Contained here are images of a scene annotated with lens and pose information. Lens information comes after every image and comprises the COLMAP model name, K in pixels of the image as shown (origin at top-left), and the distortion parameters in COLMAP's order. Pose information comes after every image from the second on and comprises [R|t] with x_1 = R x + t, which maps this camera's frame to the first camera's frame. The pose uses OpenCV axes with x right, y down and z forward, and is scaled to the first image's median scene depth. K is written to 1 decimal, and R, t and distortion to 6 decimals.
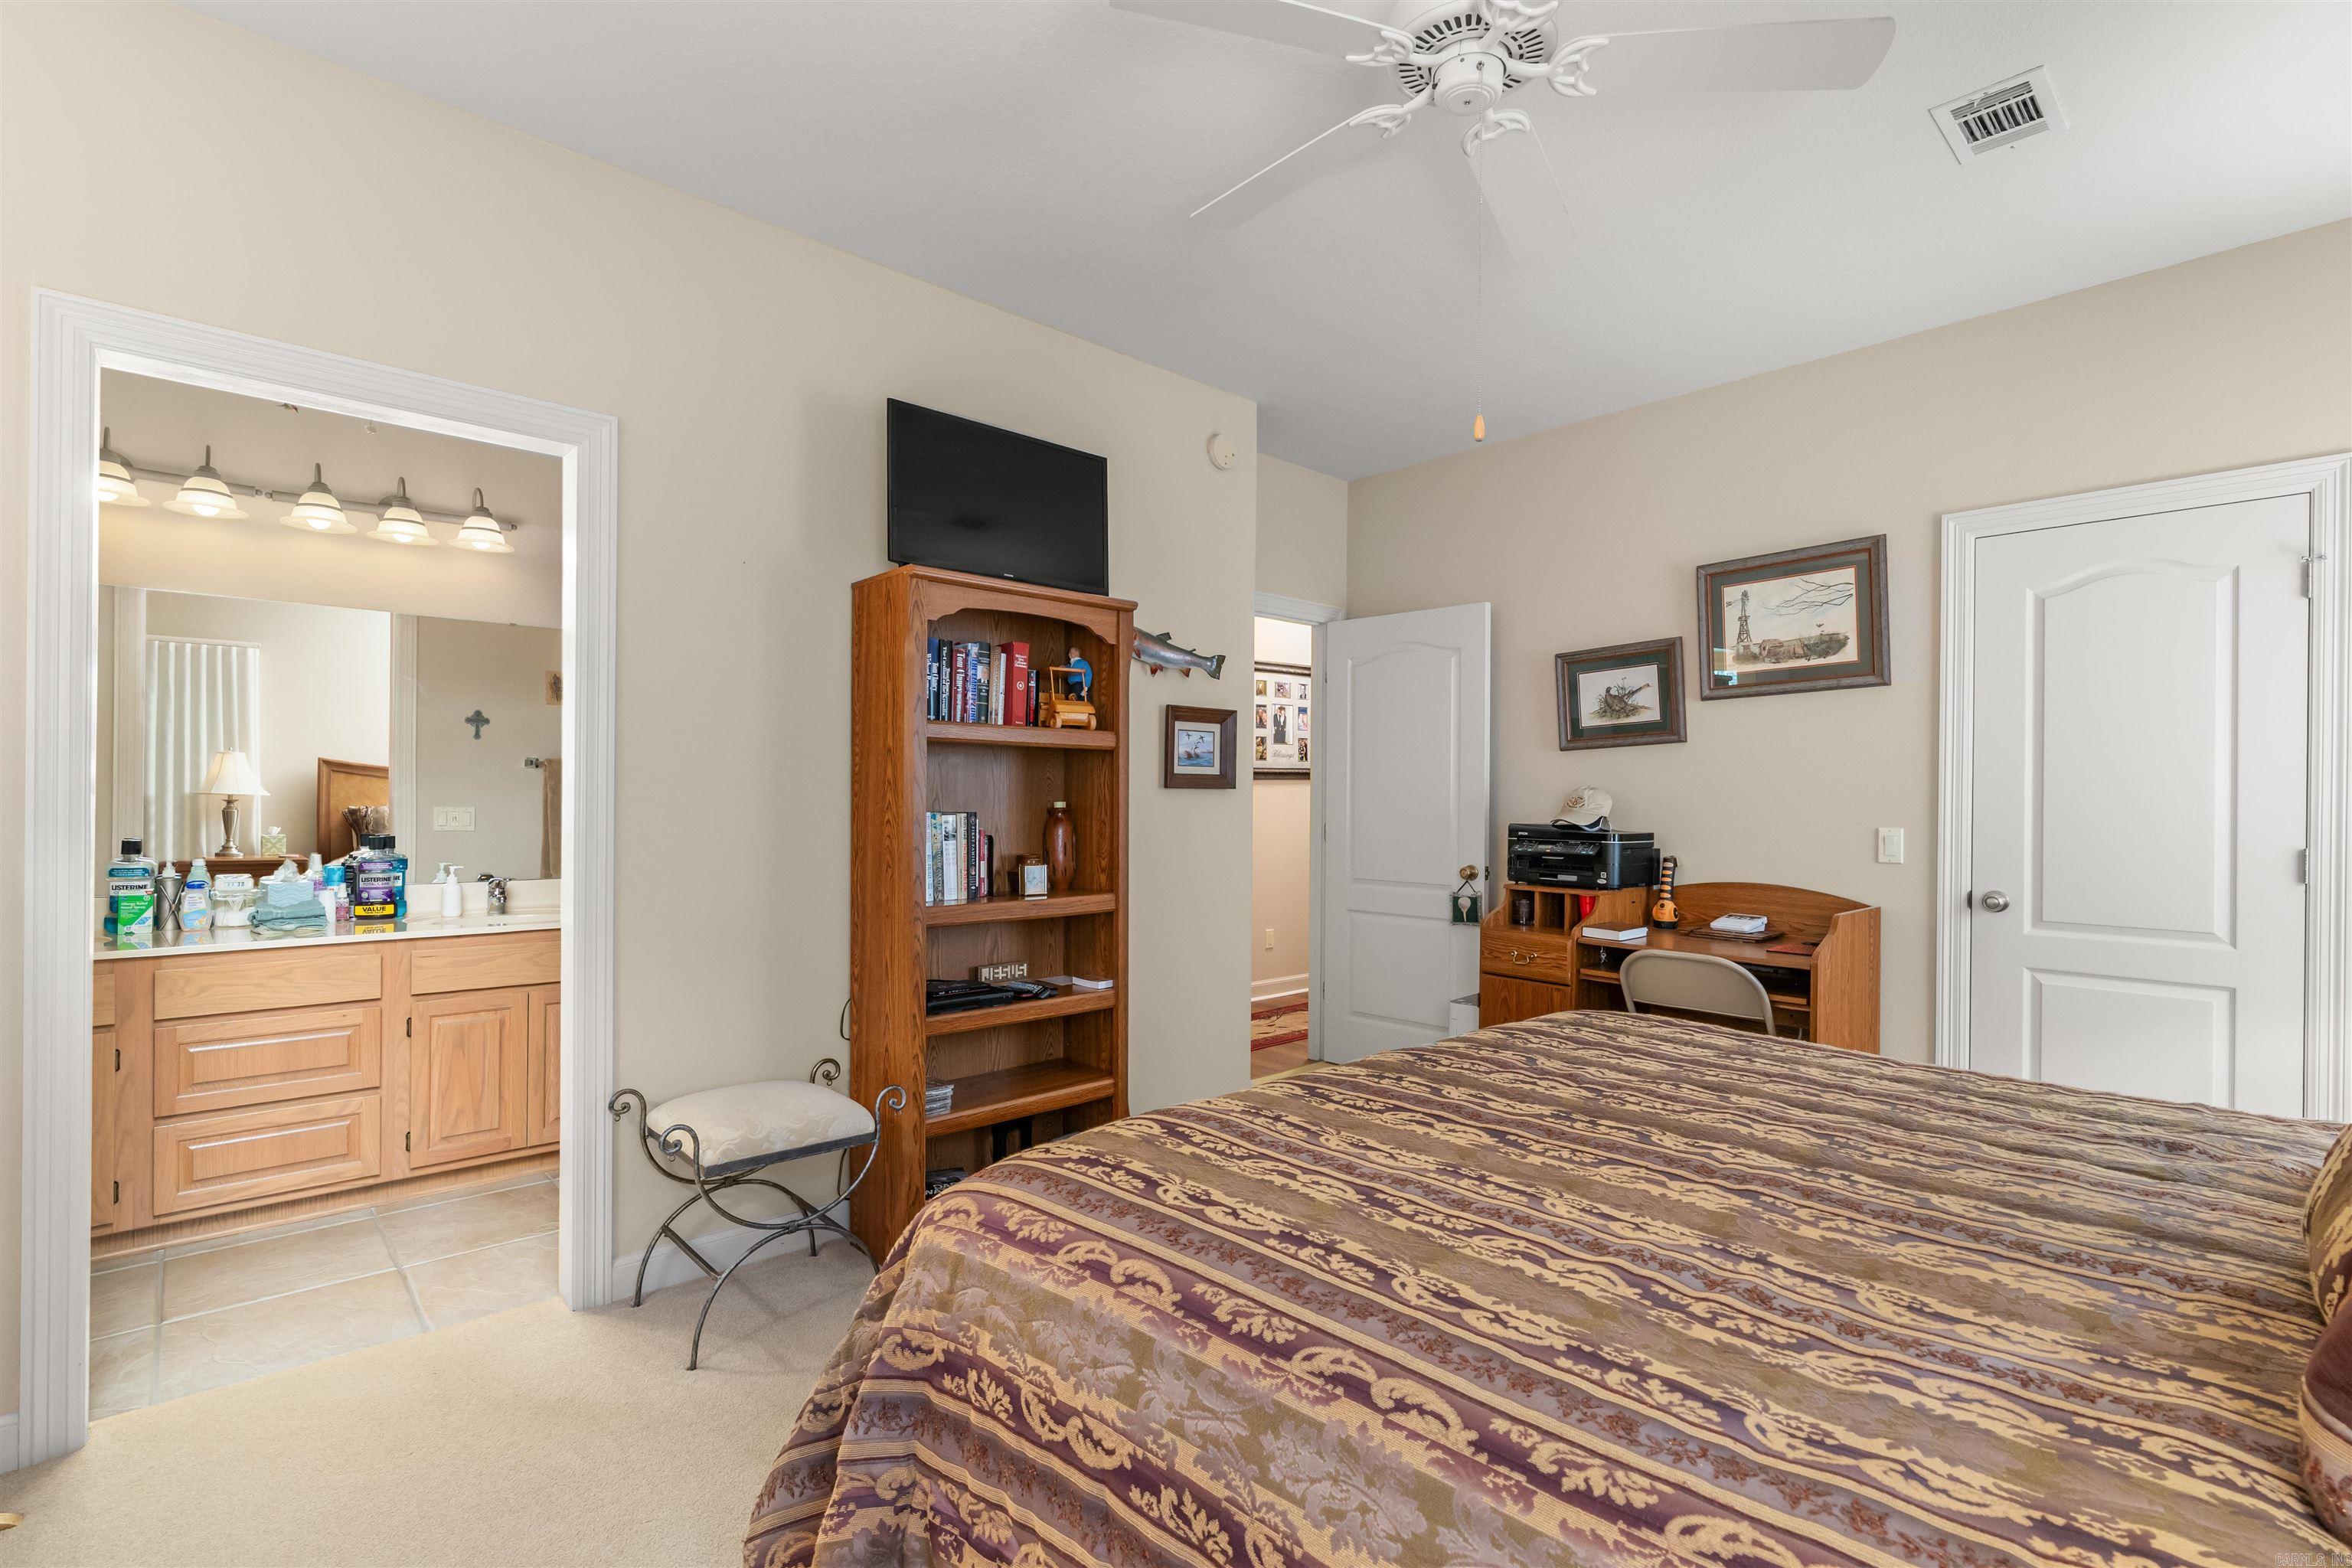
lens RADIAL K [[1083.4, 0, 1169.8], [0, 1083.4, 799.3], [0, 0, 1]] dist [-0.003823, 0.000060]
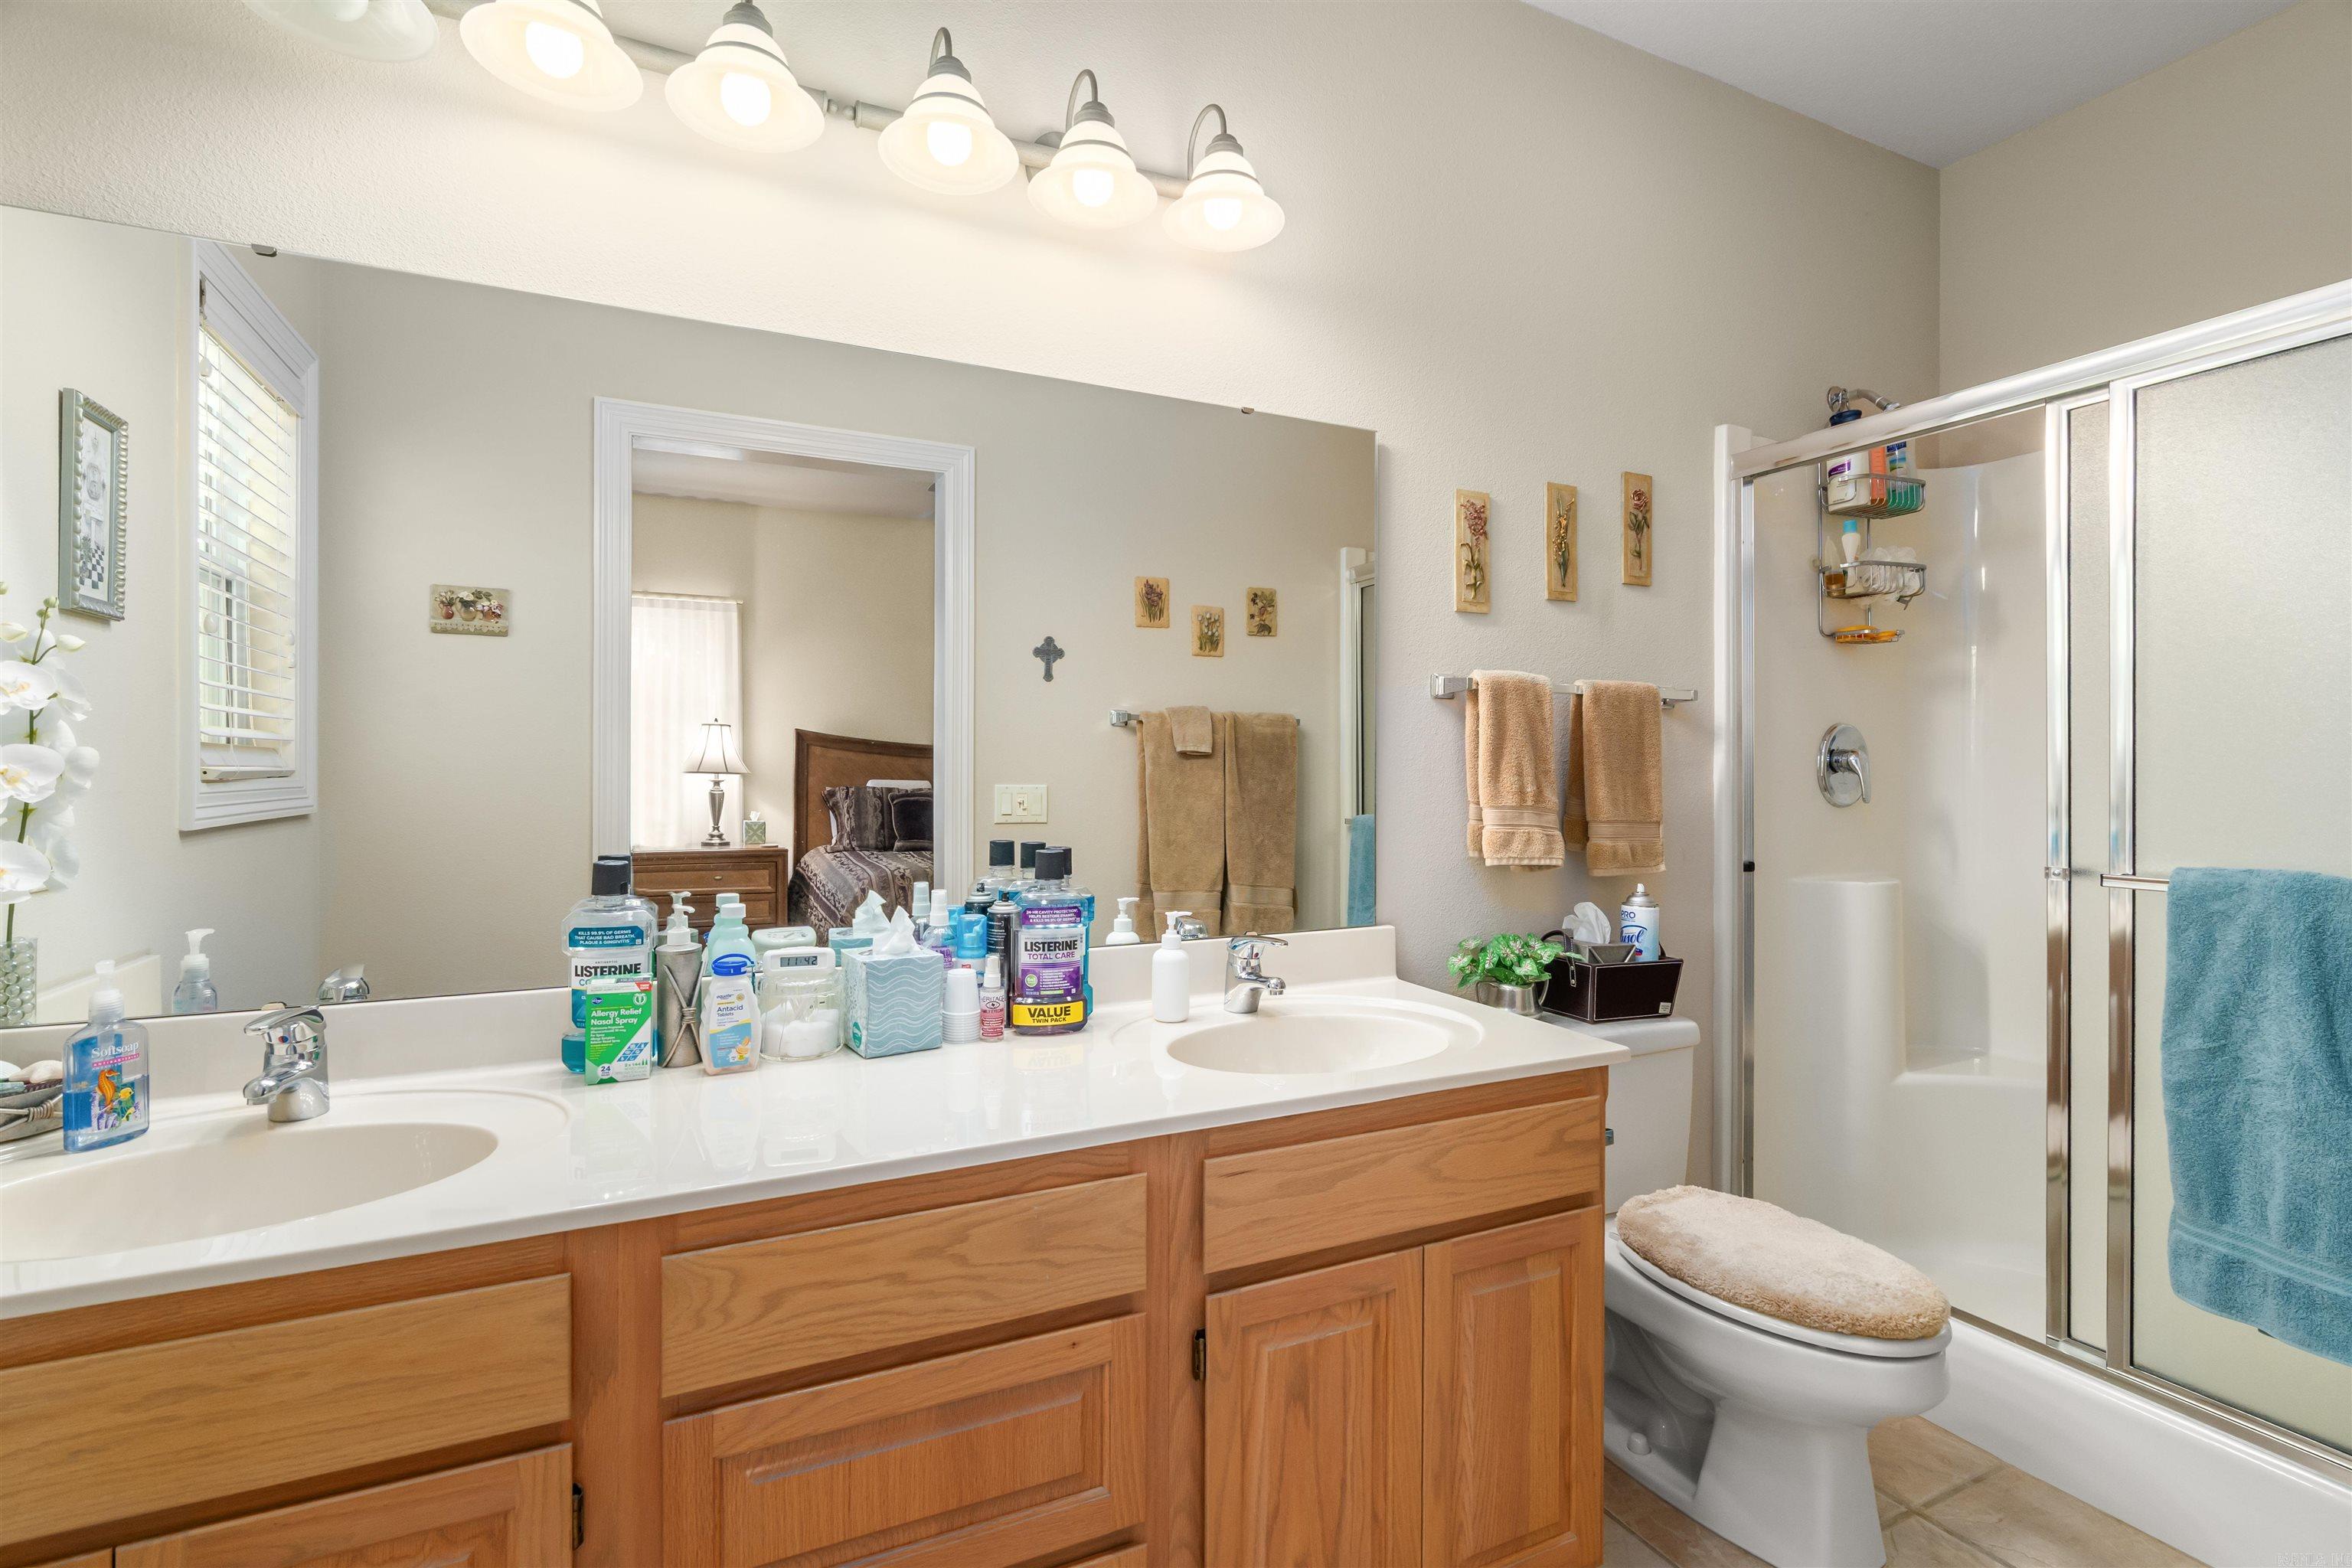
lens RADIAL K [[1083.4, 0, 1181.1], [0, 1083.4, 773.9], [0, 0, 1]] dist [-0.003823, 0.000060]
pose [[0.958273, -0.007091, -0.285765, -0.582693], [0.007015, 0.999975, -0.001290, 0.002686], [0.285767, -0.000768, 0.958299, 0.612732]]
